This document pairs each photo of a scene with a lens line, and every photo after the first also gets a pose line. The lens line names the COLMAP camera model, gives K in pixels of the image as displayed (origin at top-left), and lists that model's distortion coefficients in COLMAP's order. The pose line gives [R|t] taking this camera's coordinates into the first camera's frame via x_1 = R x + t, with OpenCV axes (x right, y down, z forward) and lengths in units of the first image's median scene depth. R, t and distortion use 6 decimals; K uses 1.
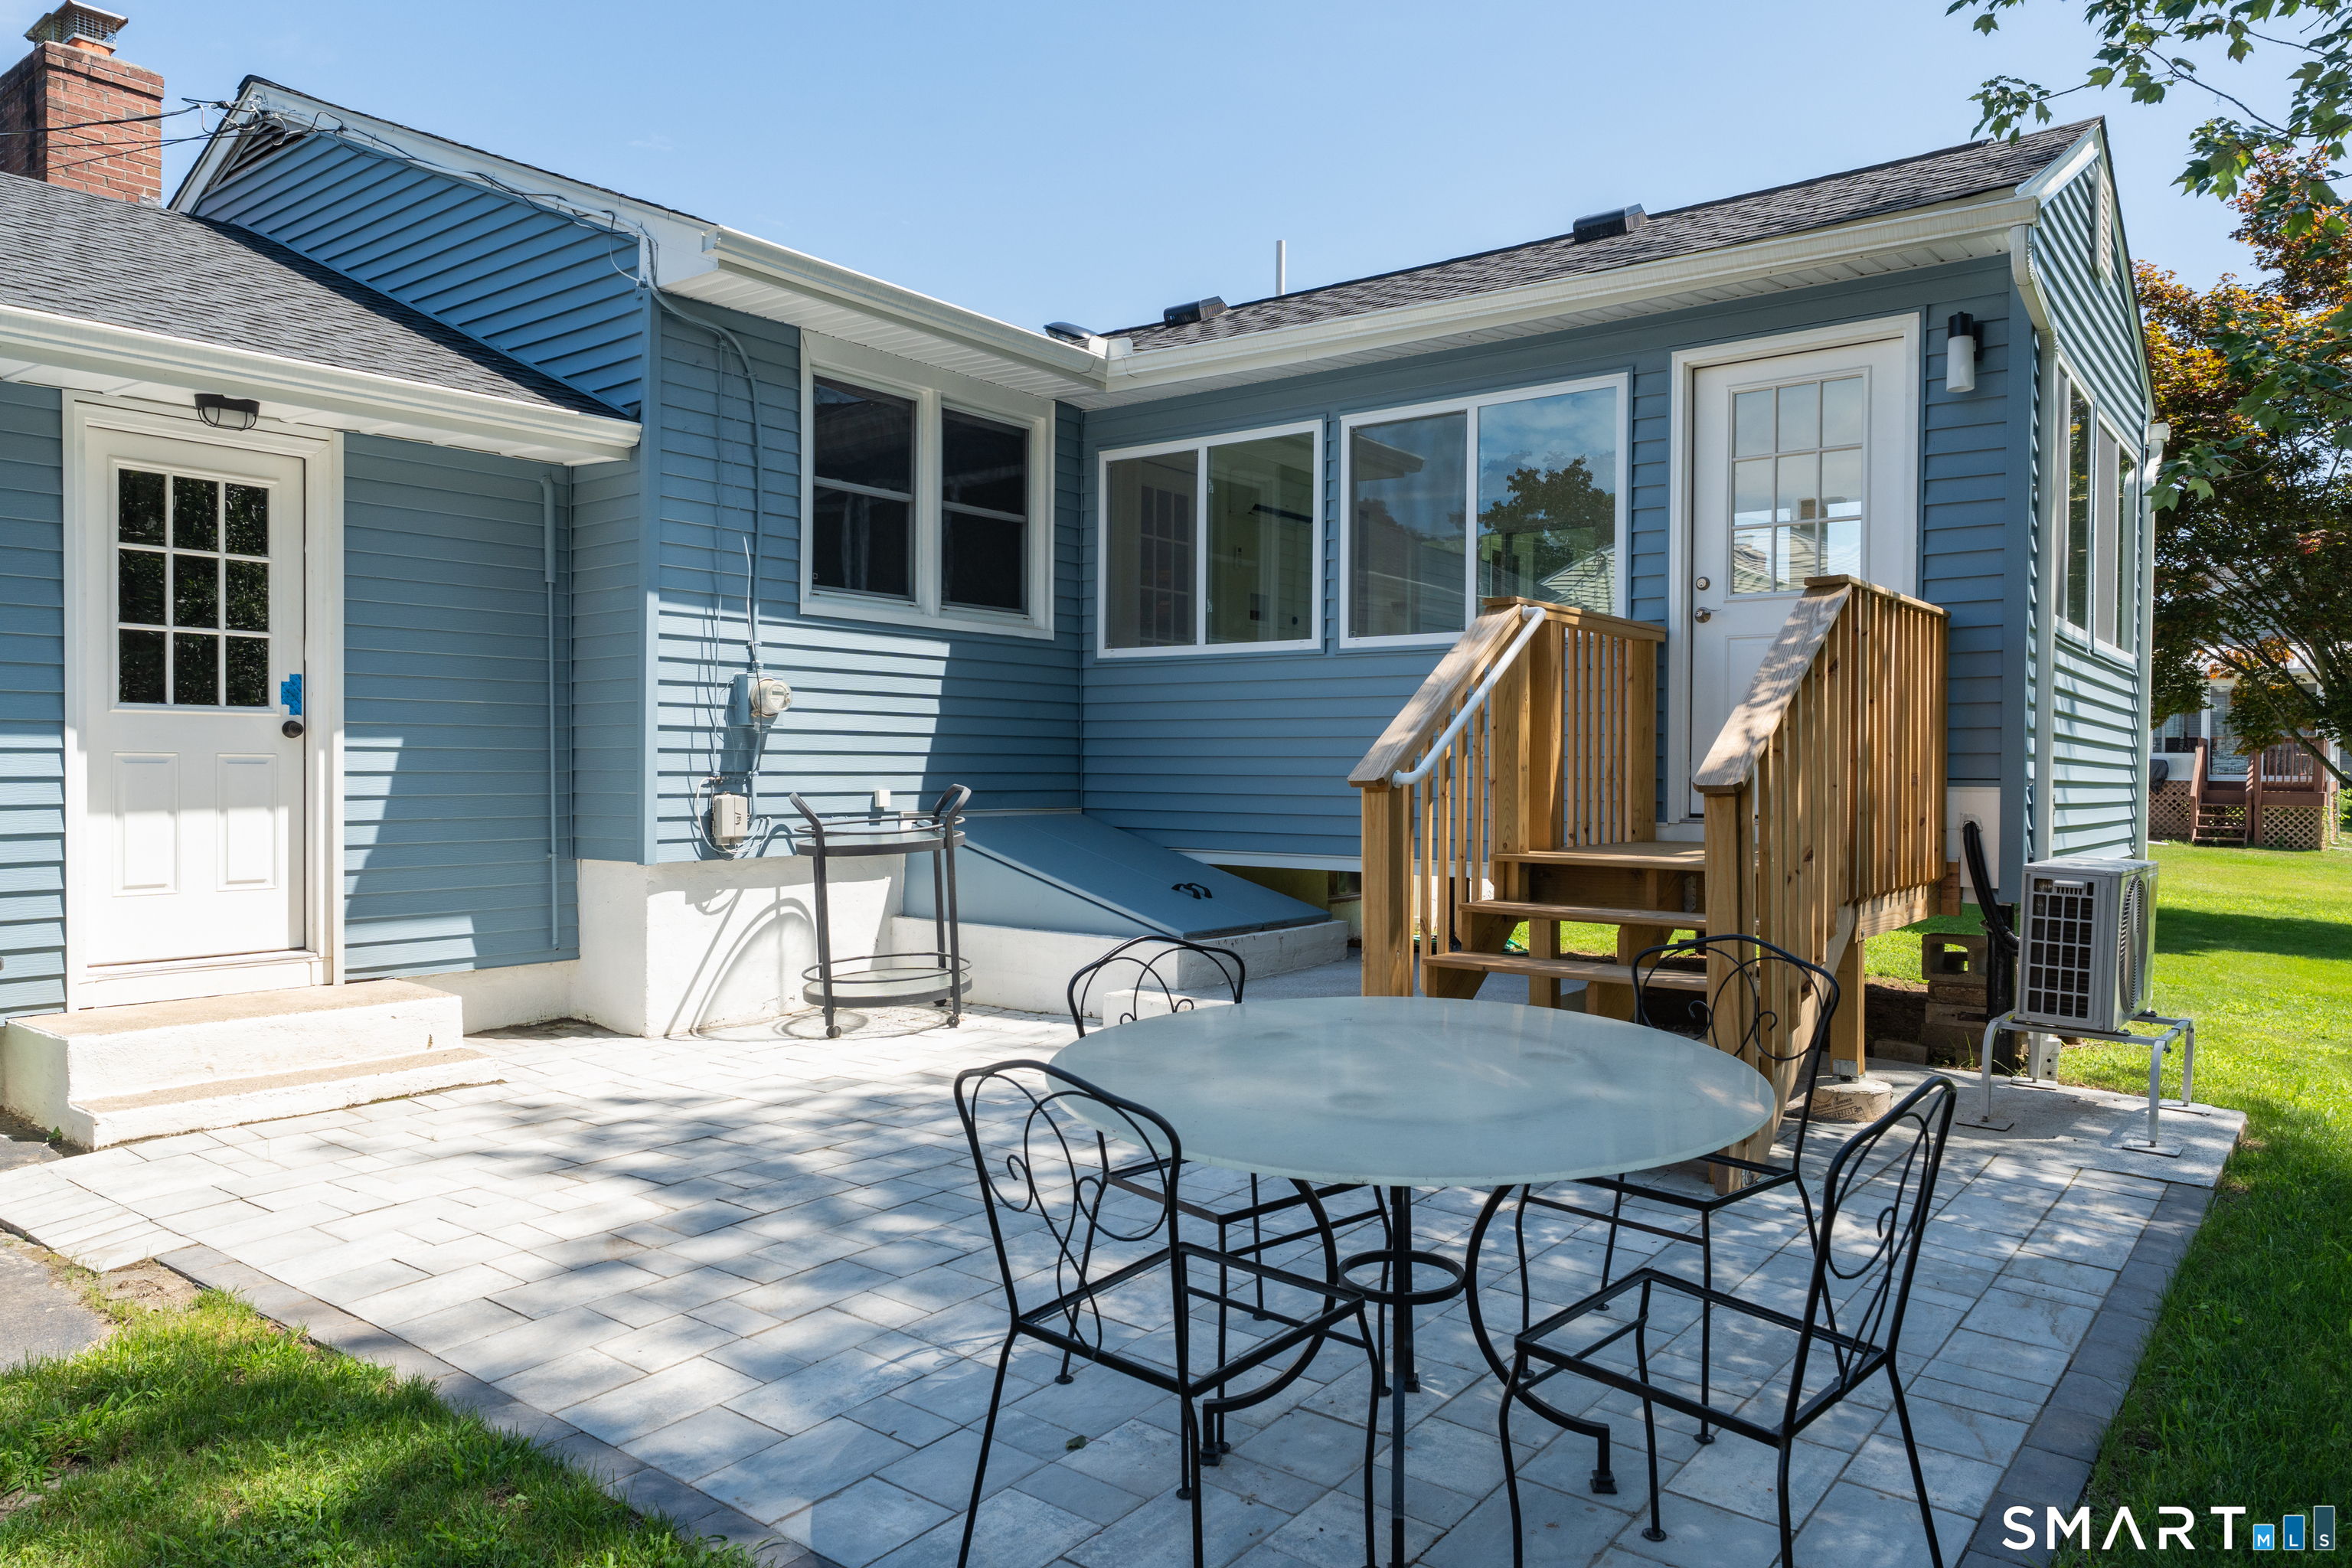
lens RADIAL K [[1568.9, 0, 1190.4], [0, 1568.9, 770.8], [0, 0, 1]] dist [-0.004639, -0.007265]
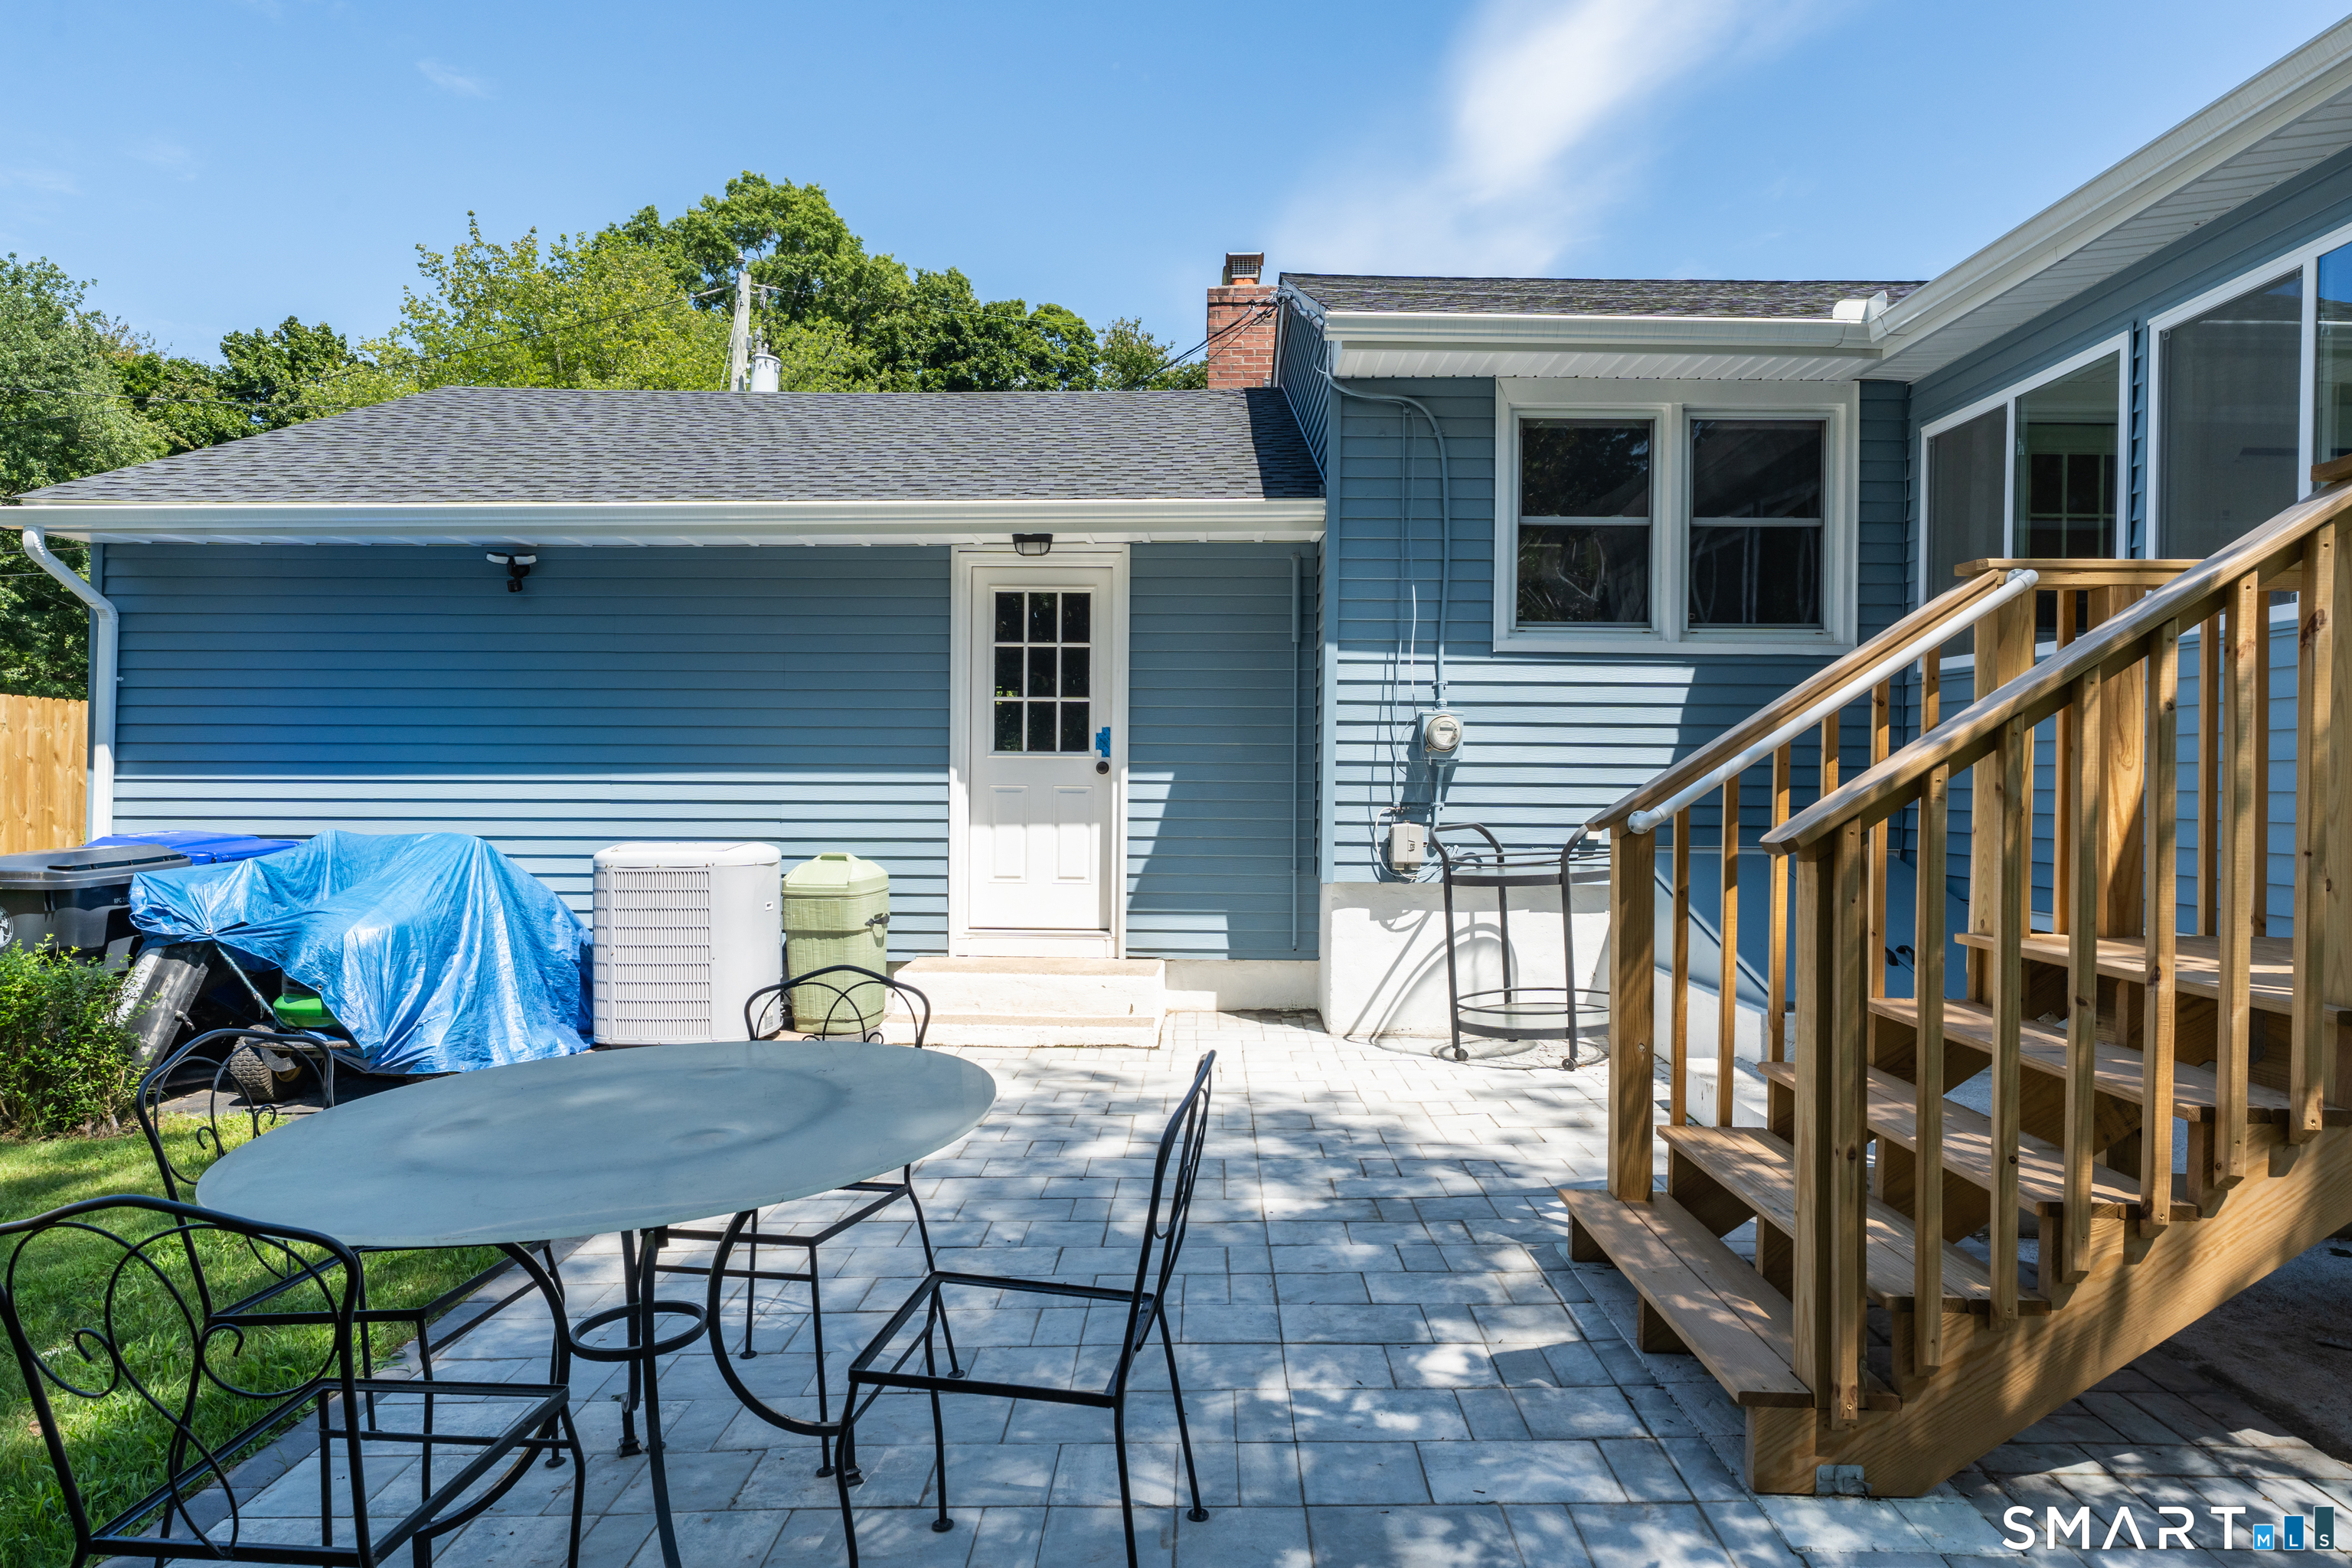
lens RADIAL K [[1393.4, 0, 1212.1], [0, 1393.4, 787.2], [0, 0, 1]] dist [-0.020430, -0.000560]
pose [[0.587588, 0.004382, -0.809148, 0.415007], [-0.007822, 0.999969, -0.000265, -0.008788], [0.809122, 0.006485, 0.587605, 0.327384]]
